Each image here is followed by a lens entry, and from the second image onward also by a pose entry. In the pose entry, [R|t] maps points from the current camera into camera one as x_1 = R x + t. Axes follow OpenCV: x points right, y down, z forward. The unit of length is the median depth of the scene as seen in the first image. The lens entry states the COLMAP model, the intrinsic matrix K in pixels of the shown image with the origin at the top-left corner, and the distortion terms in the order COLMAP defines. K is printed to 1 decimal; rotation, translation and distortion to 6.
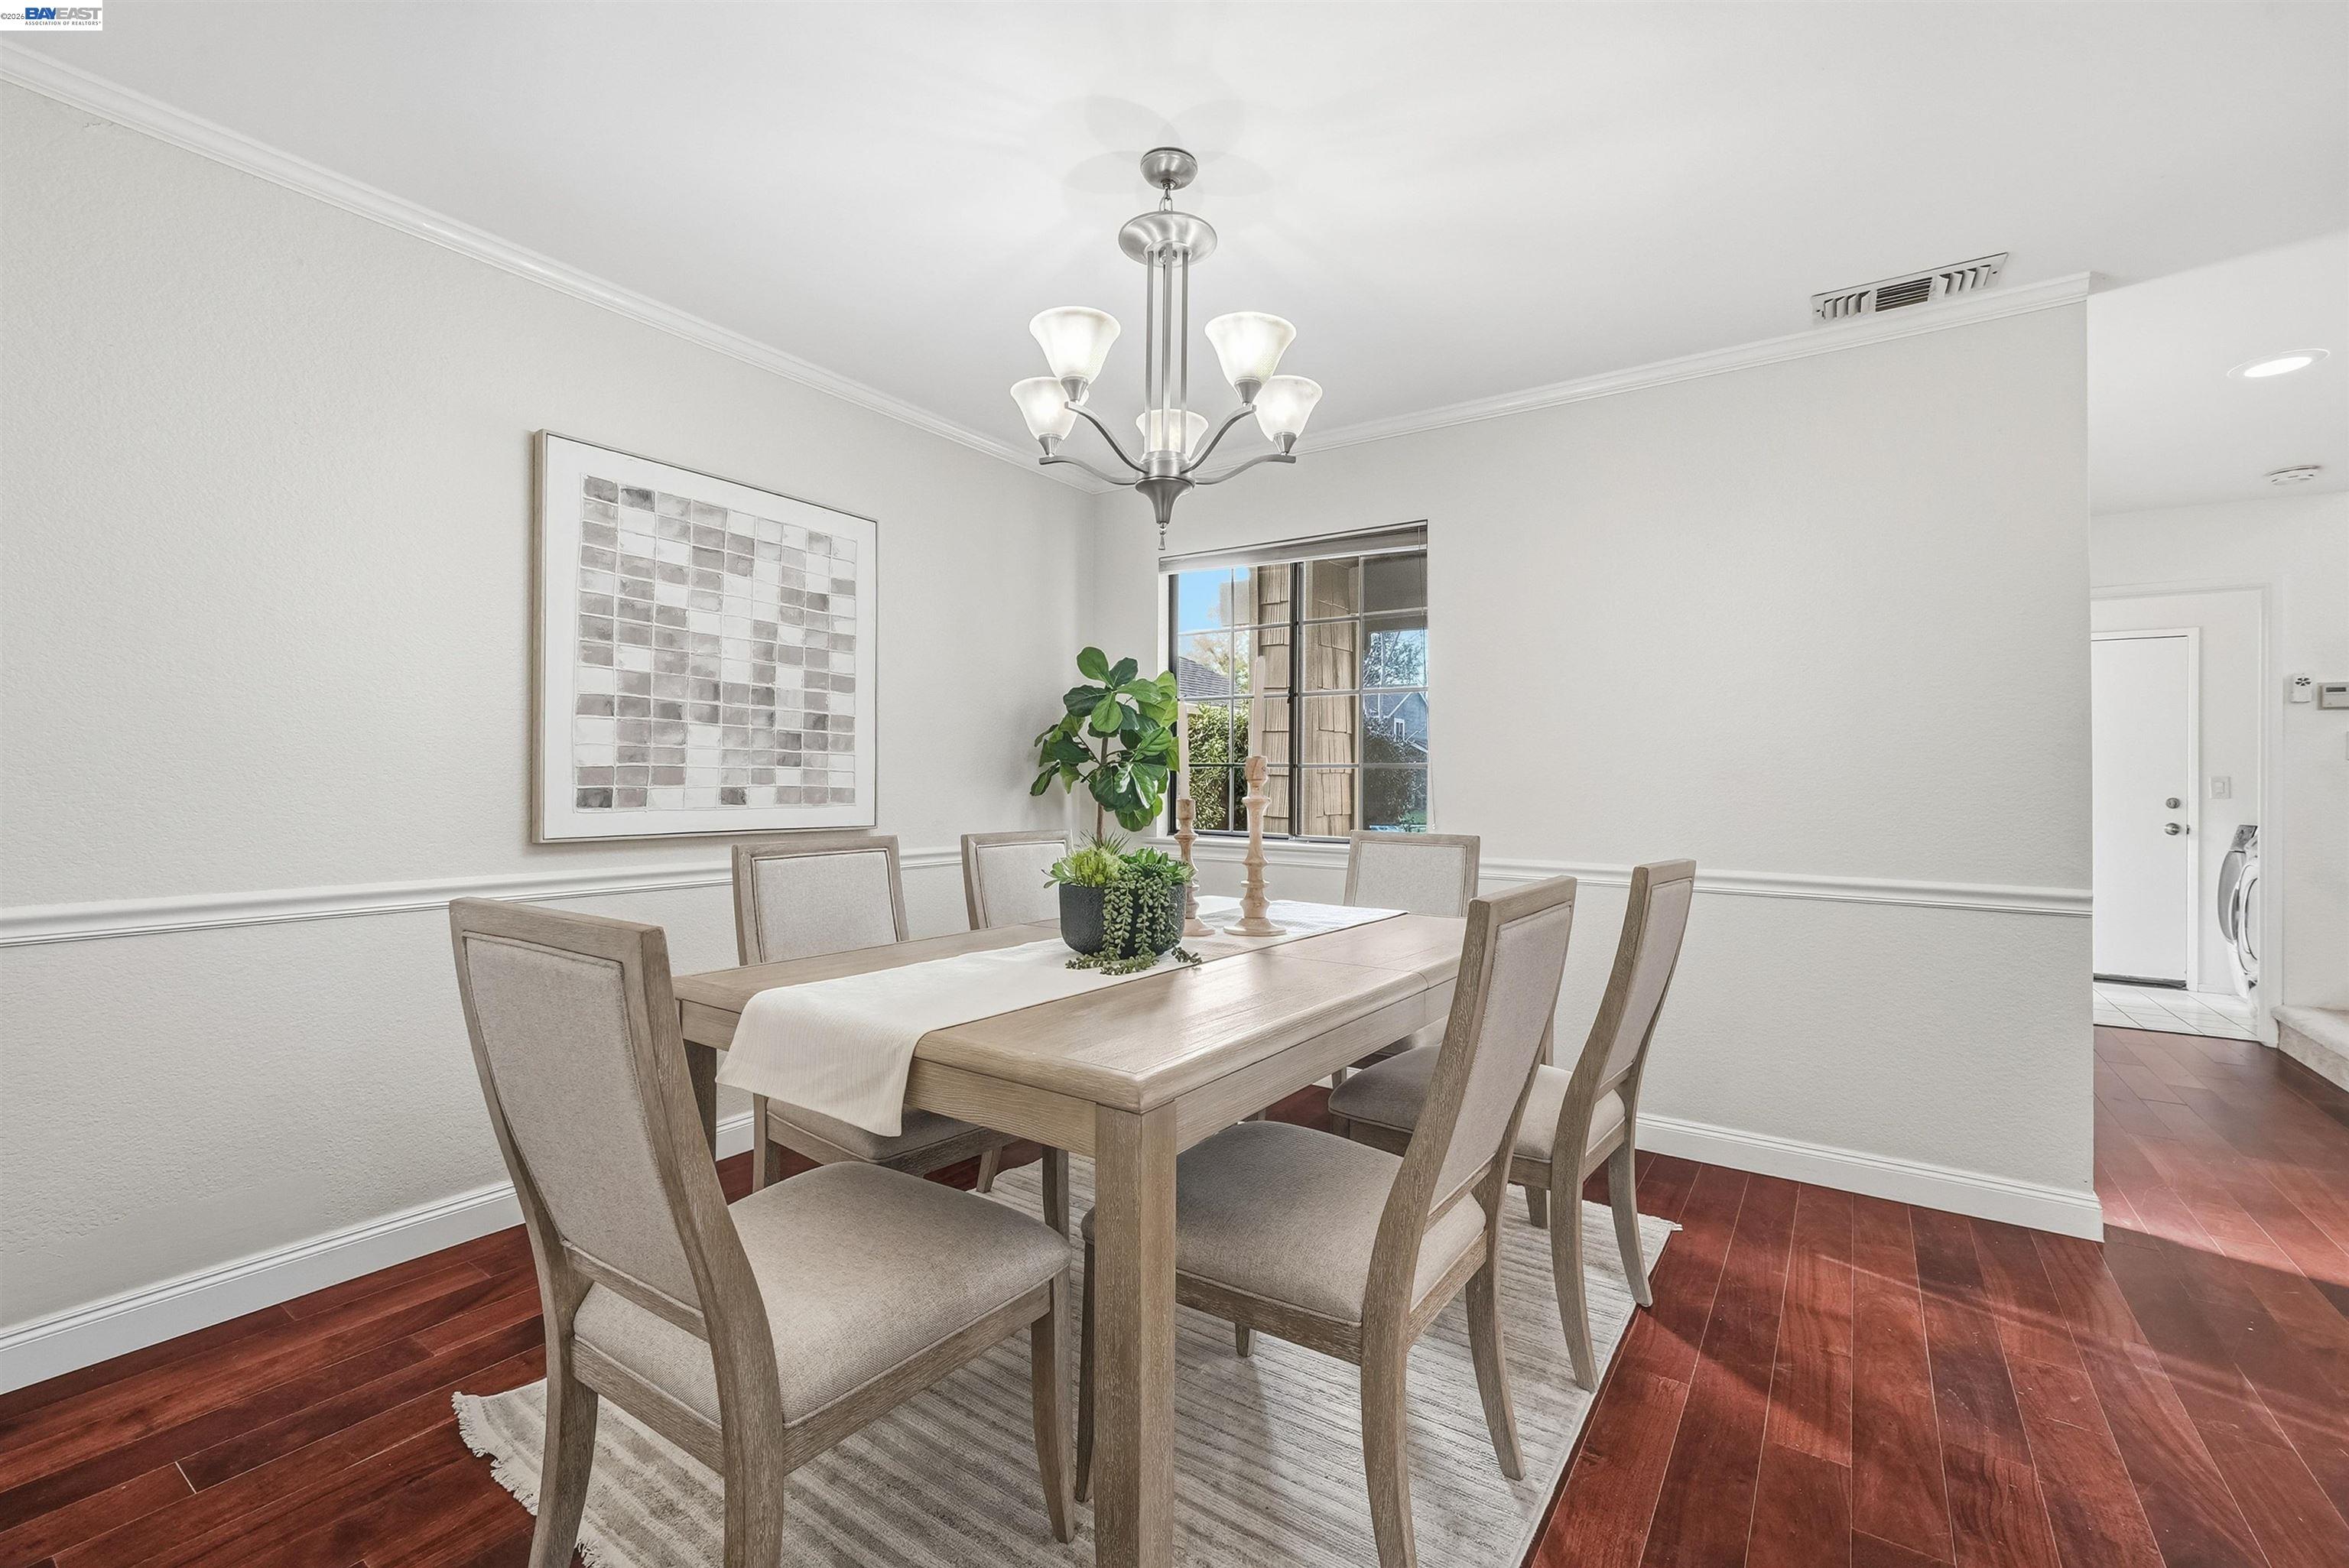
lens RADIAL K [[1005.2, 0, 1173.5], [0, 1005.2, 784.1], [0, 0, 1]] dist [-0.000079, 0.000001]
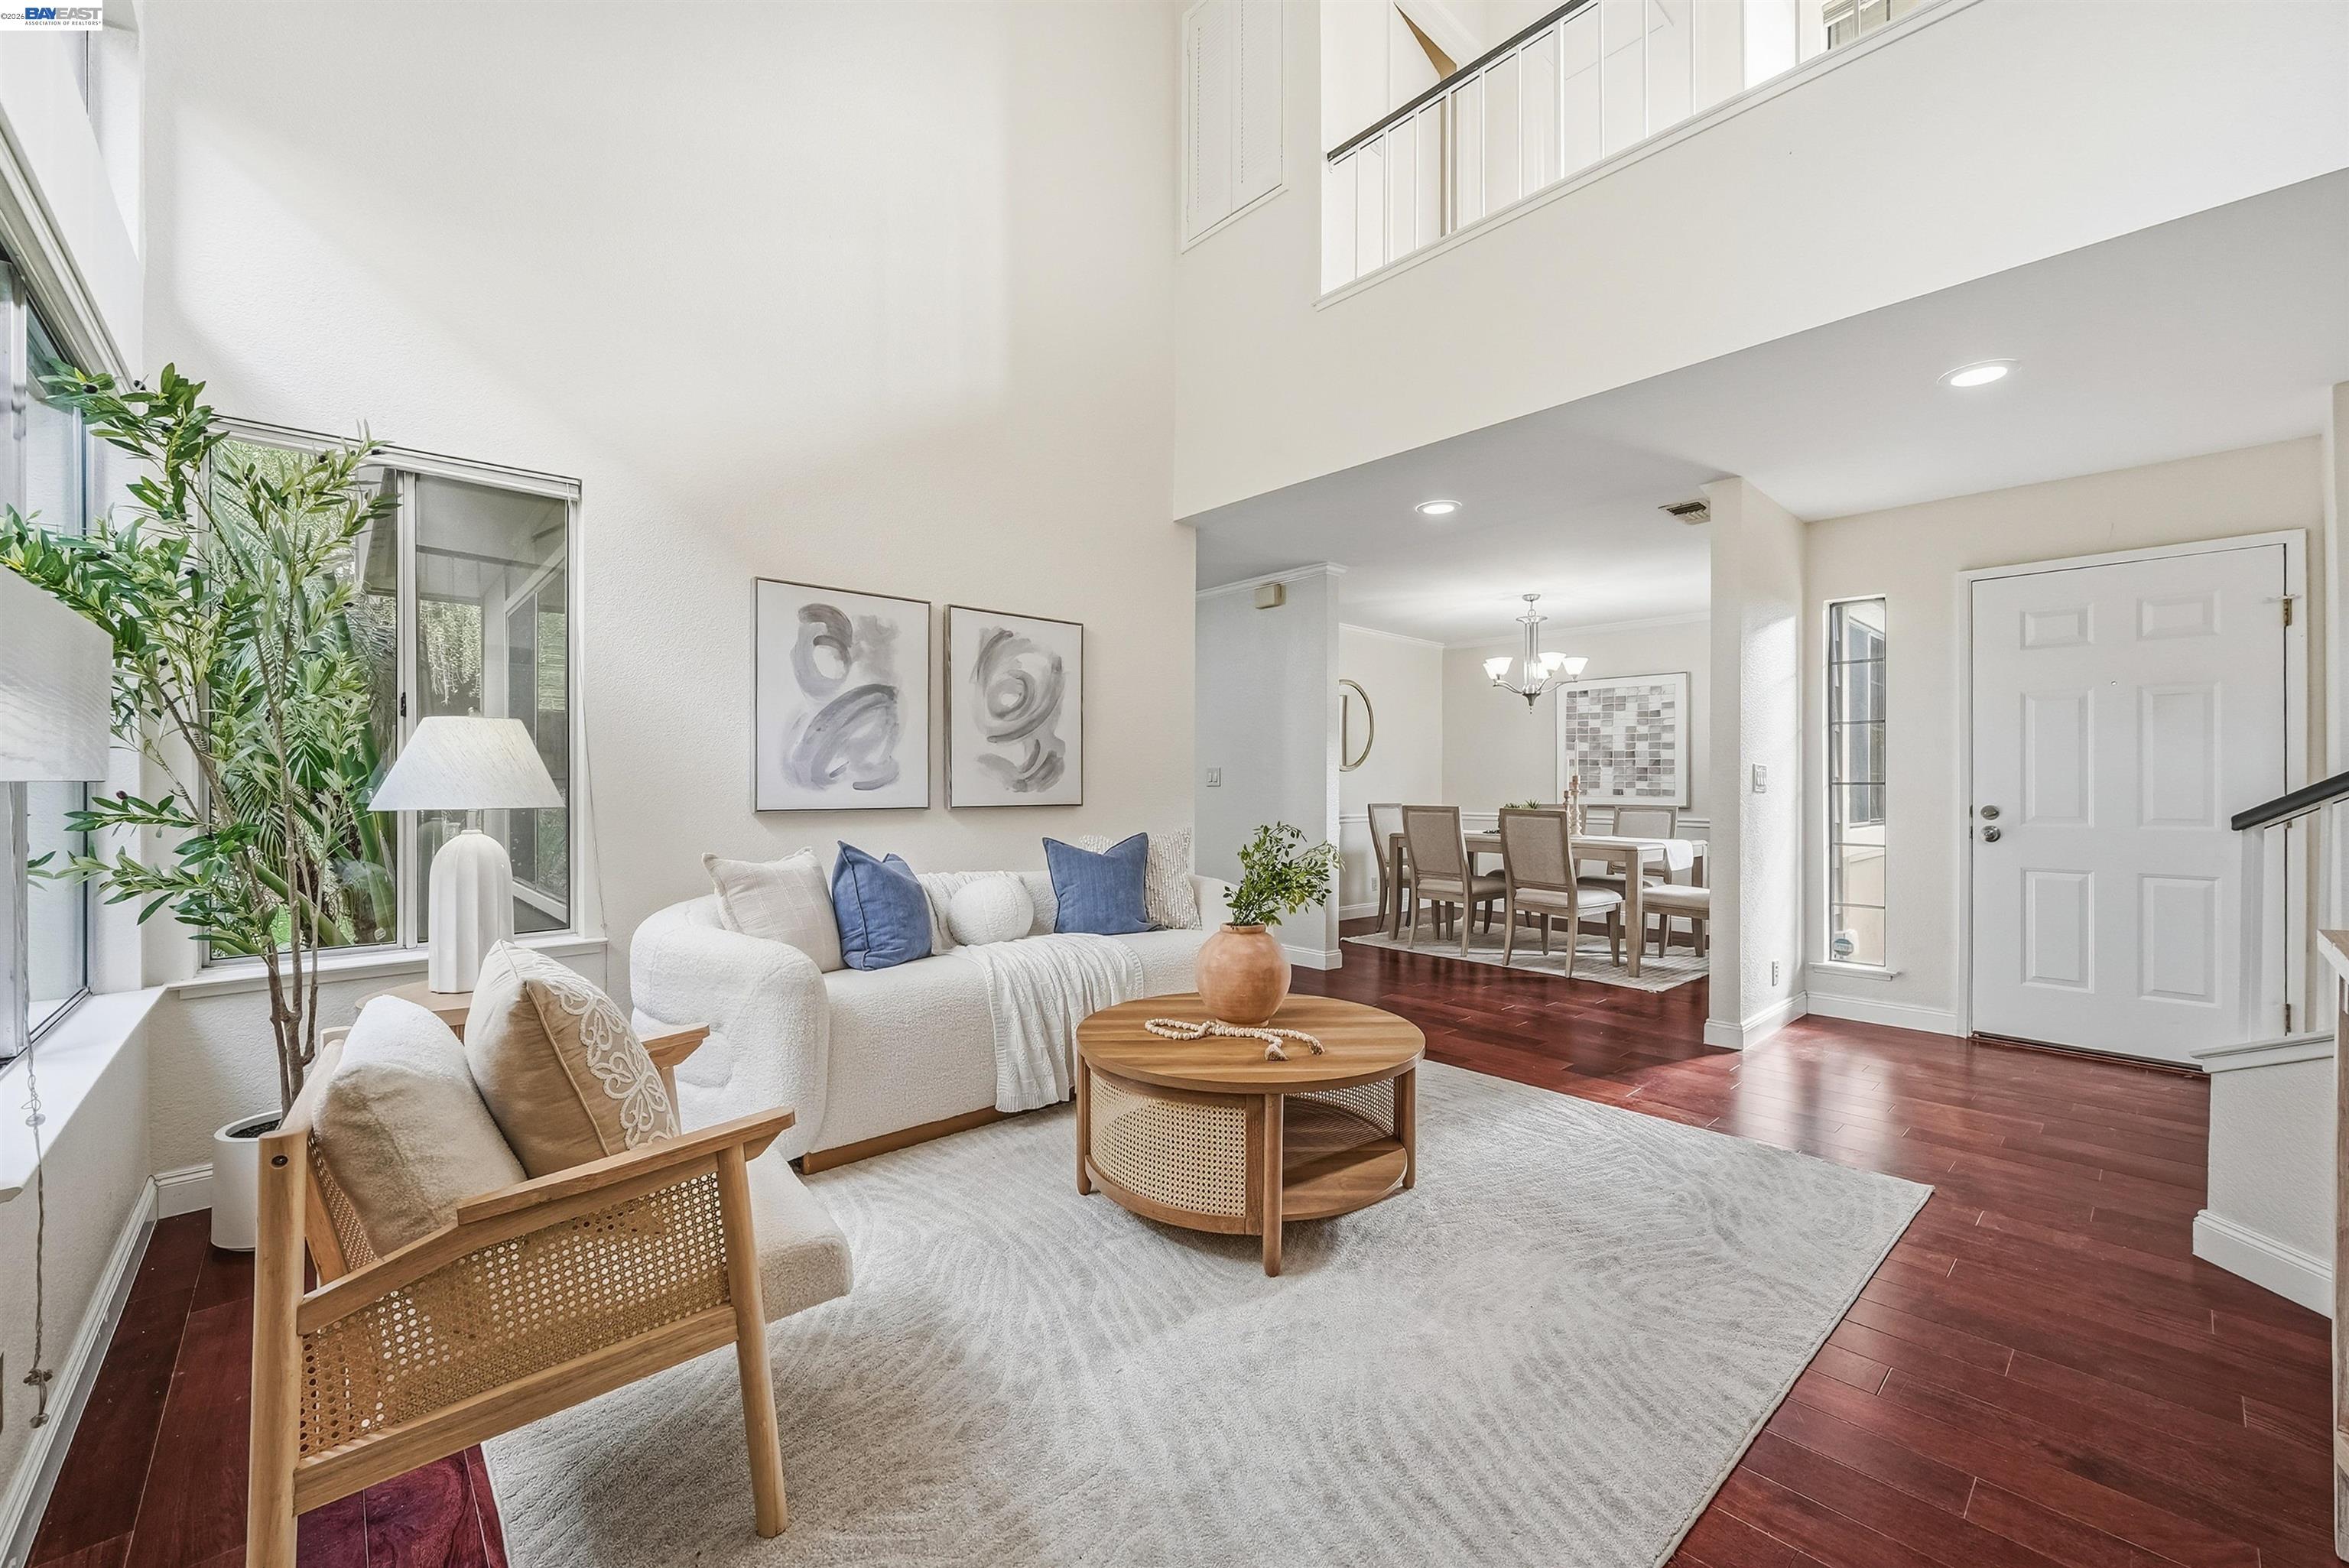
lens RADIAL K [[946.7, 0, 1184.9], [0, 946.7, 789.5], [0, 0, 1]] dist [-0.007818, 0.001206]
pose [[-0.225183, 0.005721, -0.974300, 2.267332], [0.000617, 0.999983, 0.005730, -0.010779], [0.974316, 0.000689, -0.225183, 0.420182]]
